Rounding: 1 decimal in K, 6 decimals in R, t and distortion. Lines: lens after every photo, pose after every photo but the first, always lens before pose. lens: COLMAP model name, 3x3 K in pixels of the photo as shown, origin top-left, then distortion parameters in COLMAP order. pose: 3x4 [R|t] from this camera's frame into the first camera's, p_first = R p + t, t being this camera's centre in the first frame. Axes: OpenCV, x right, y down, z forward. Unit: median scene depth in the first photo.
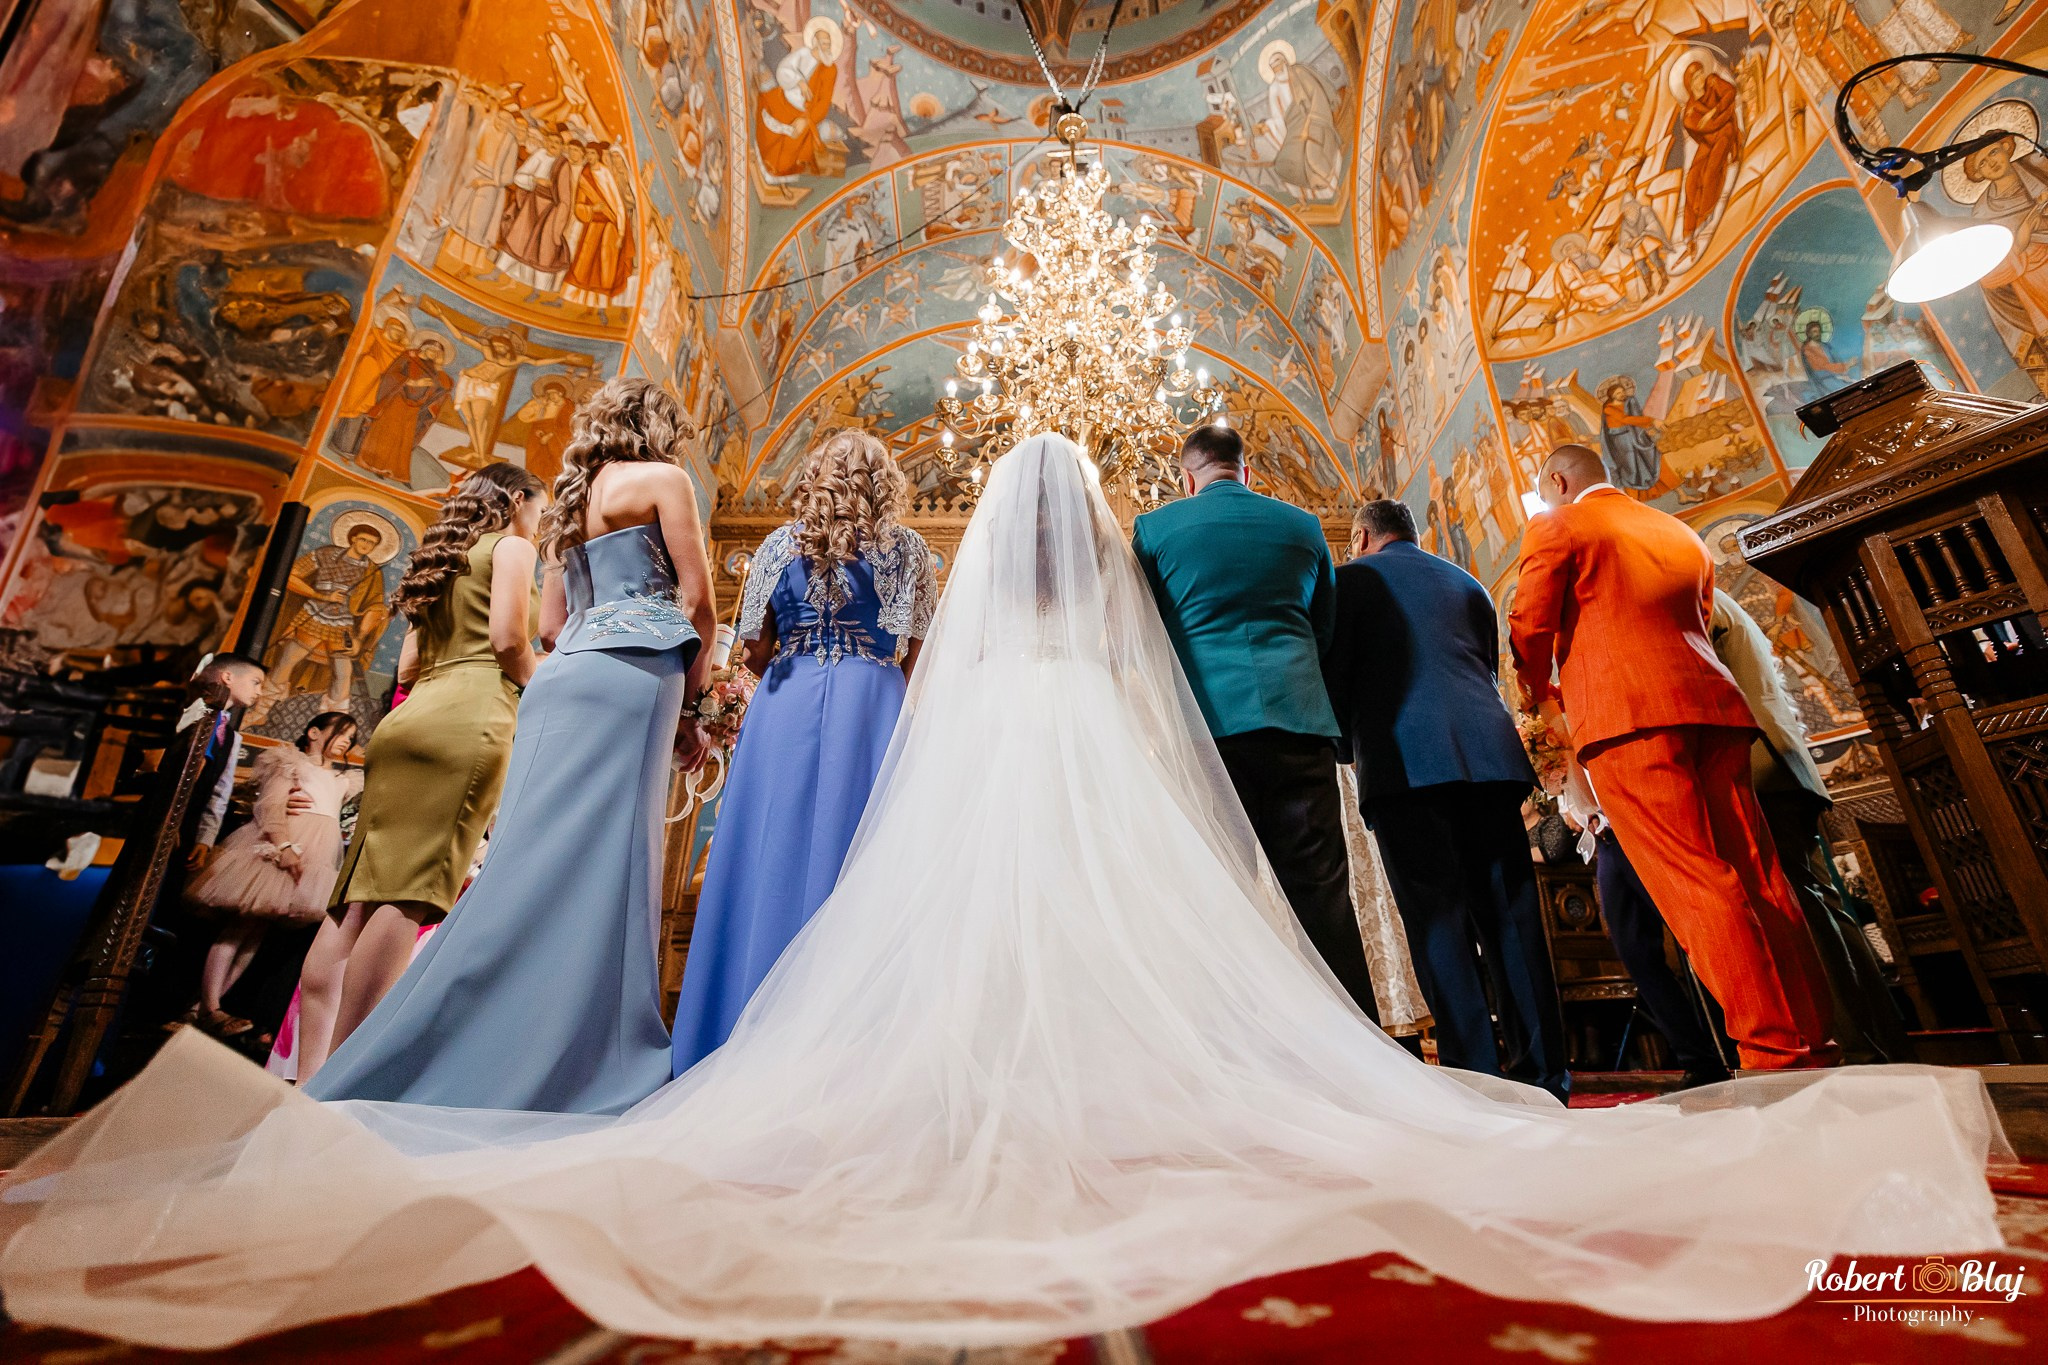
lens RADIAL K [[894.0, 0, 1024.0], [0, 894.0, 682.5], [0, 0, 1]] dist [-0.001957, -0.000216]
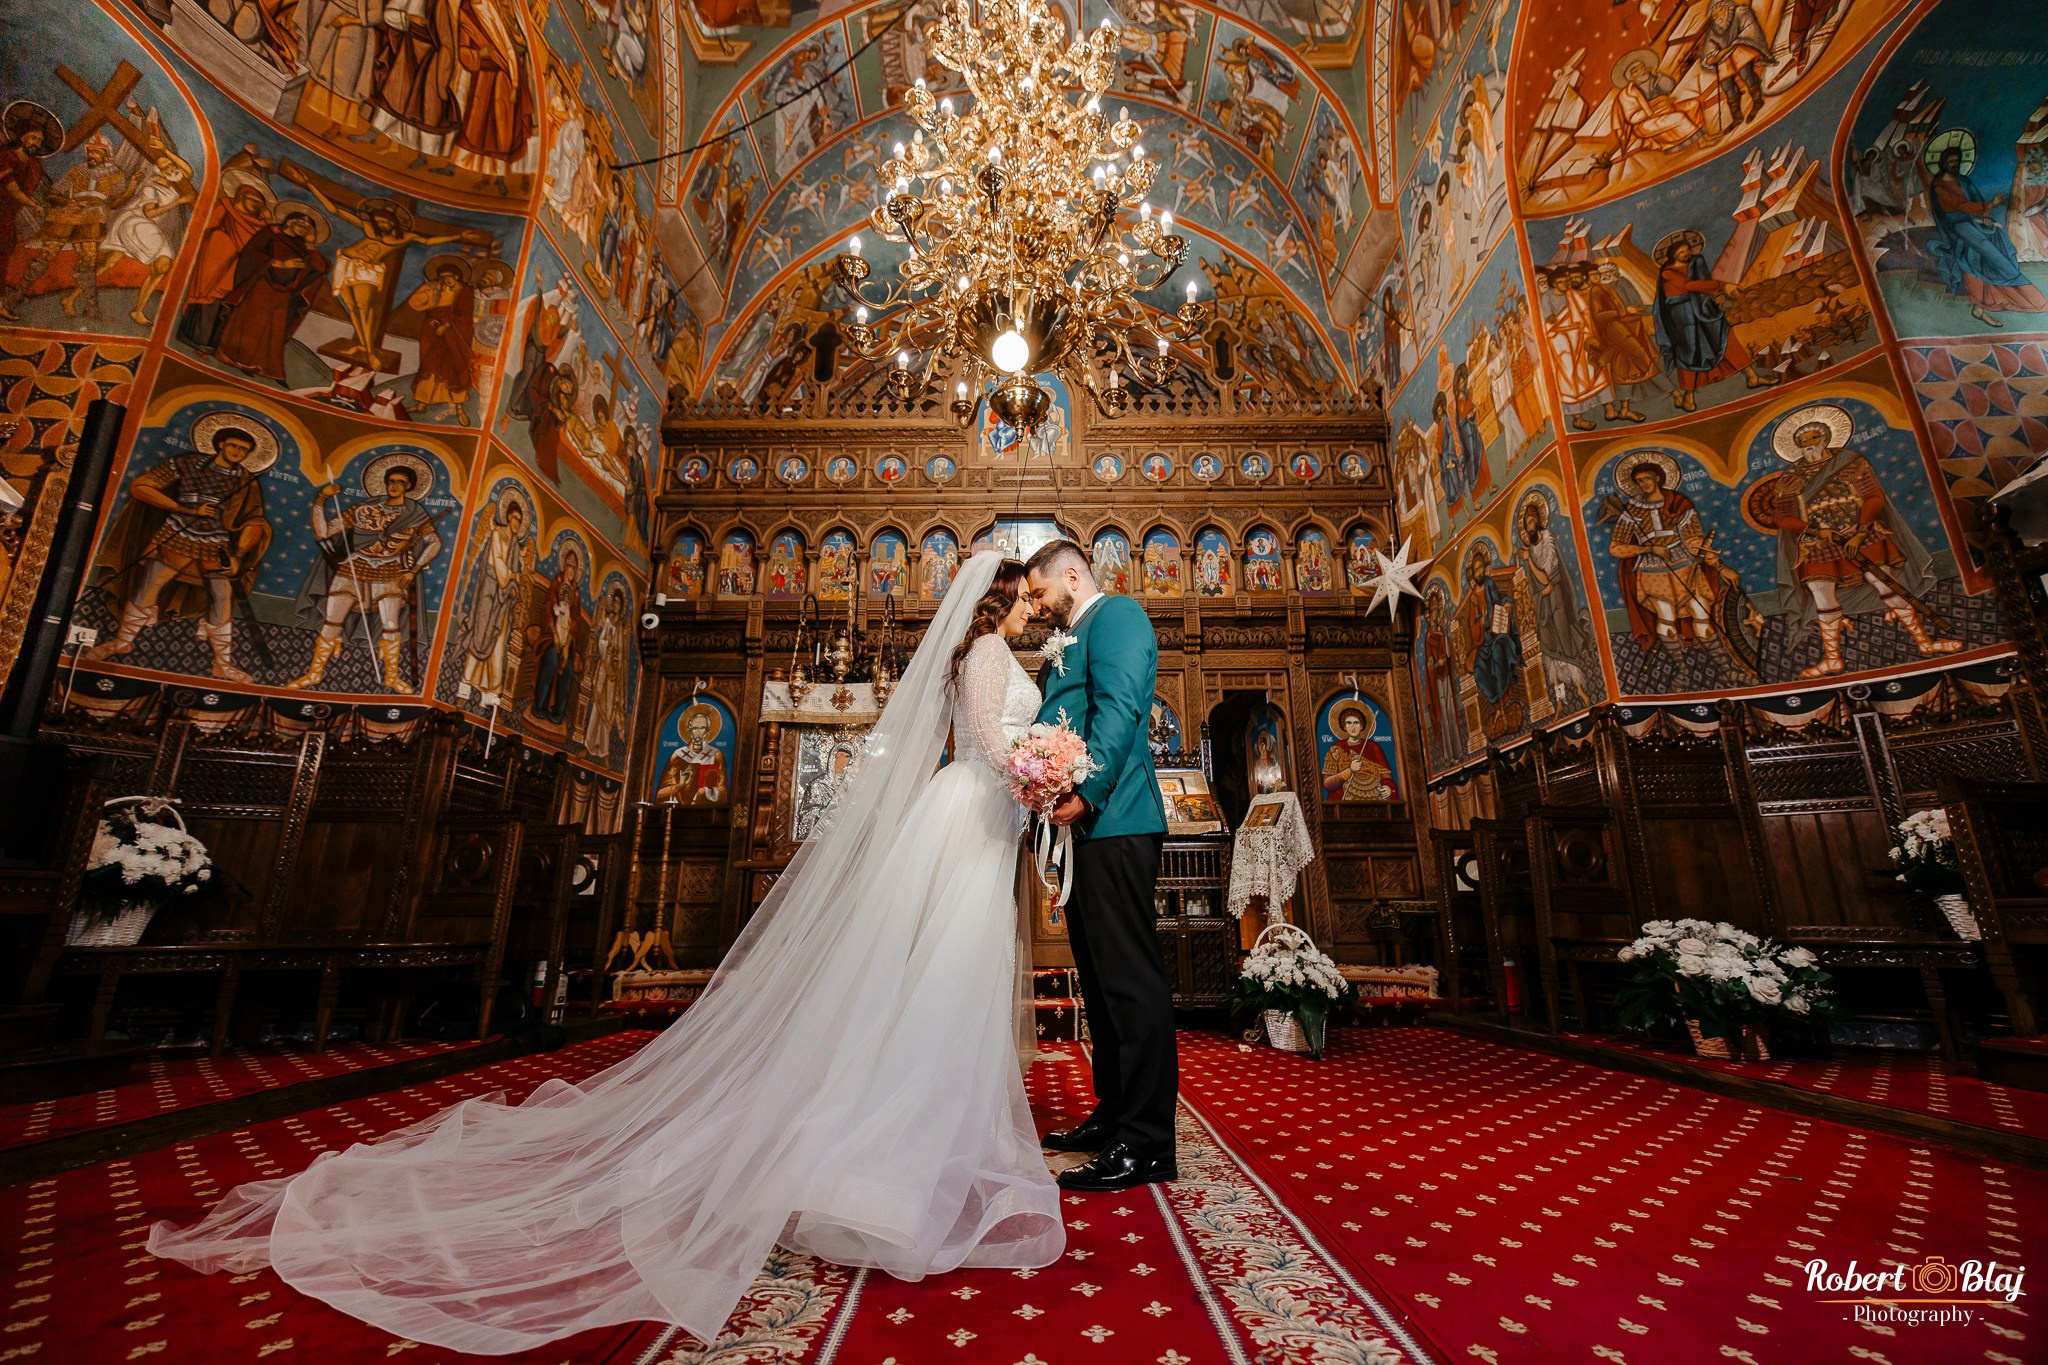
lens RADIAL K [[763.1, 0, 1011.7], [0, 763.1, 673.7], [0, 0, 1]] dist [-0.000416, -0.000063]
pose [[0.998812, 0.004807, -0.048493, 0.073517], [0.001396, 0.991892, 0.127074, -0.023577], [0.048710, -0.126991, 0.990707, 0.206393]]
